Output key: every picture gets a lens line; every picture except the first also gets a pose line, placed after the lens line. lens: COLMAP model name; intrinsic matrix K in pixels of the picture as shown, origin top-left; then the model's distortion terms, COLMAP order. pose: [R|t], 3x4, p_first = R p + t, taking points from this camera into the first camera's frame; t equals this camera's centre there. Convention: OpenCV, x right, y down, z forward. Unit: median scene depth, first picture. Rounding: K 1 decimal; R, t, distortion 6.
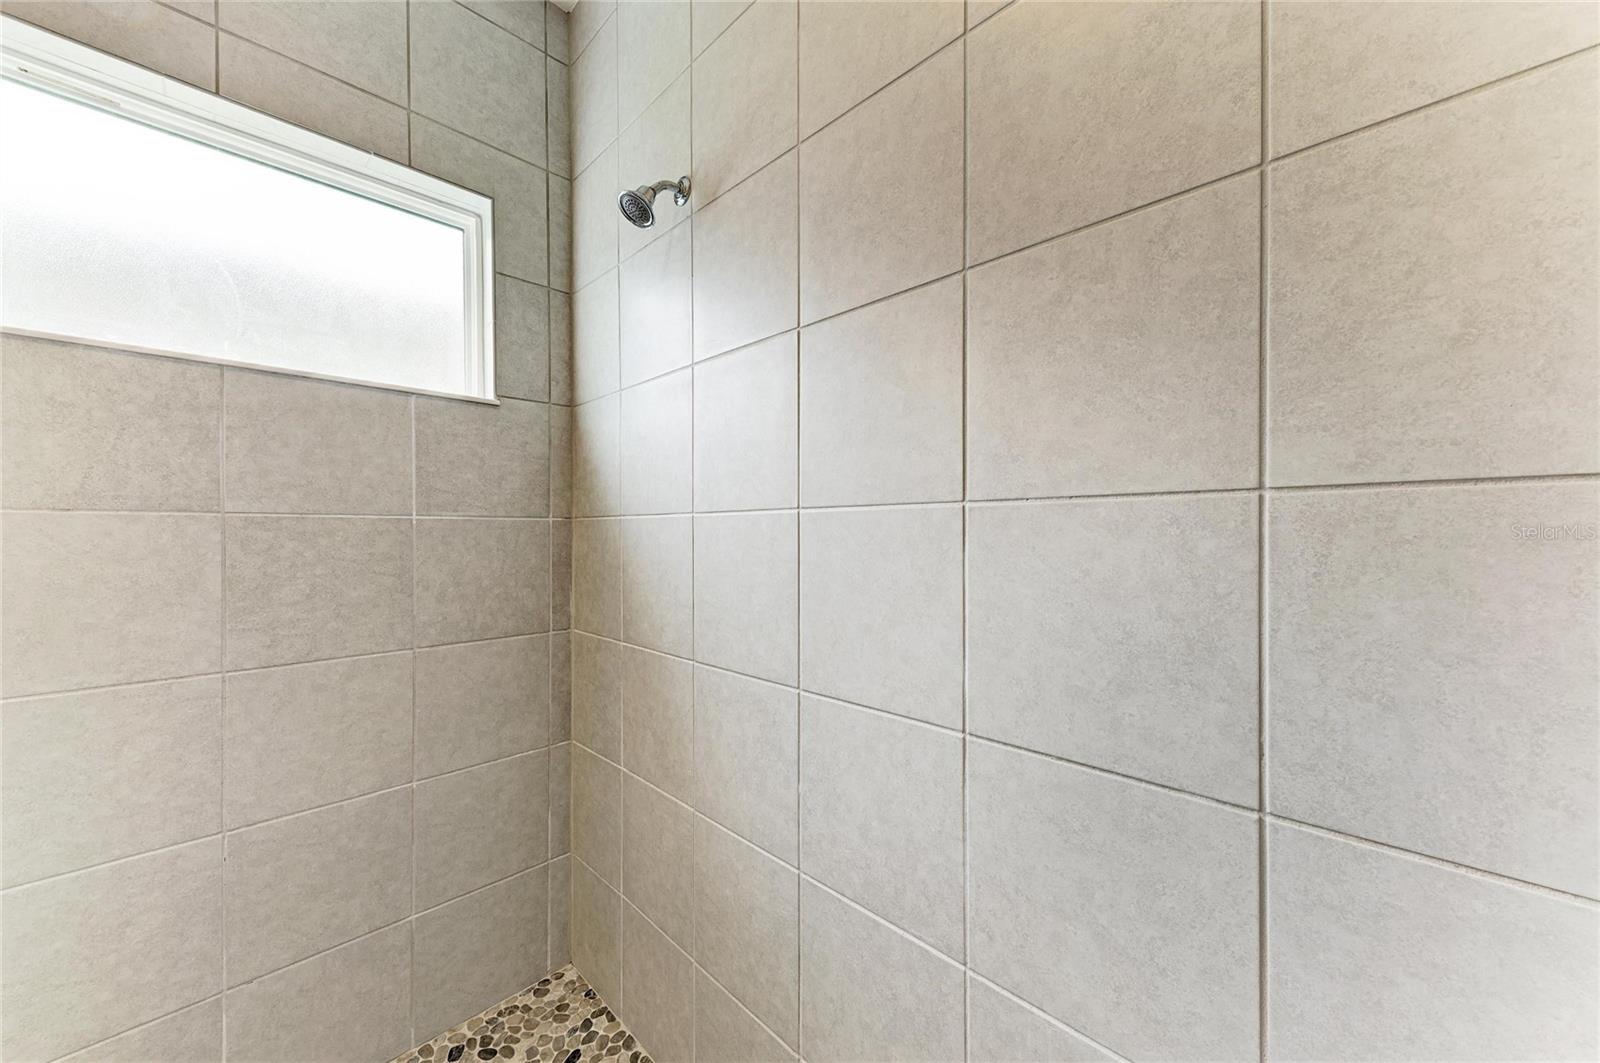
lens RADIAL K [[569.1, 0, 800.0], [0, 569.1, 531.5], [0, 0, 1]] dist [0.000945, 0.000045]
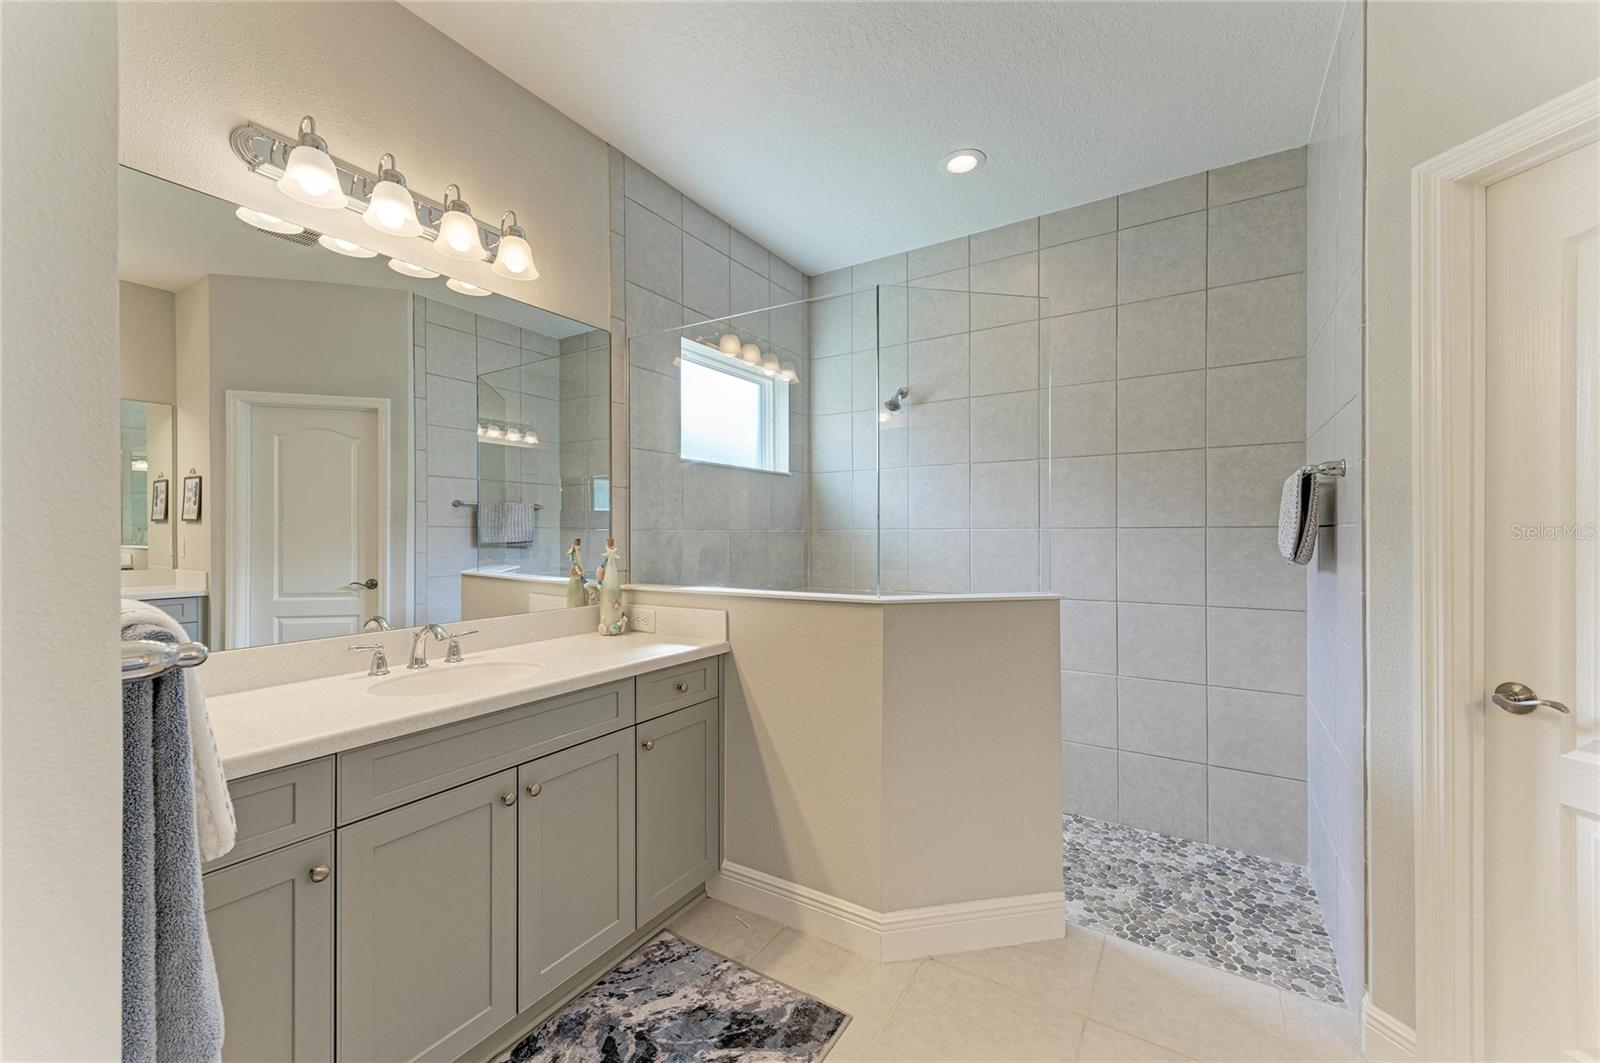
lens RADIAL K [[617.2, 0, 800.0], [0, 617.2, 531.5], [0, 0, 1]] dist [0.000217, 0.000002]
pose [[0.979859, 0.001230, 0.199685, -0.940358], [0.001581, 0.999902, -0.013915, 0.010177], [-0.199682, 0.013950, 0.979761, -1.180647]]
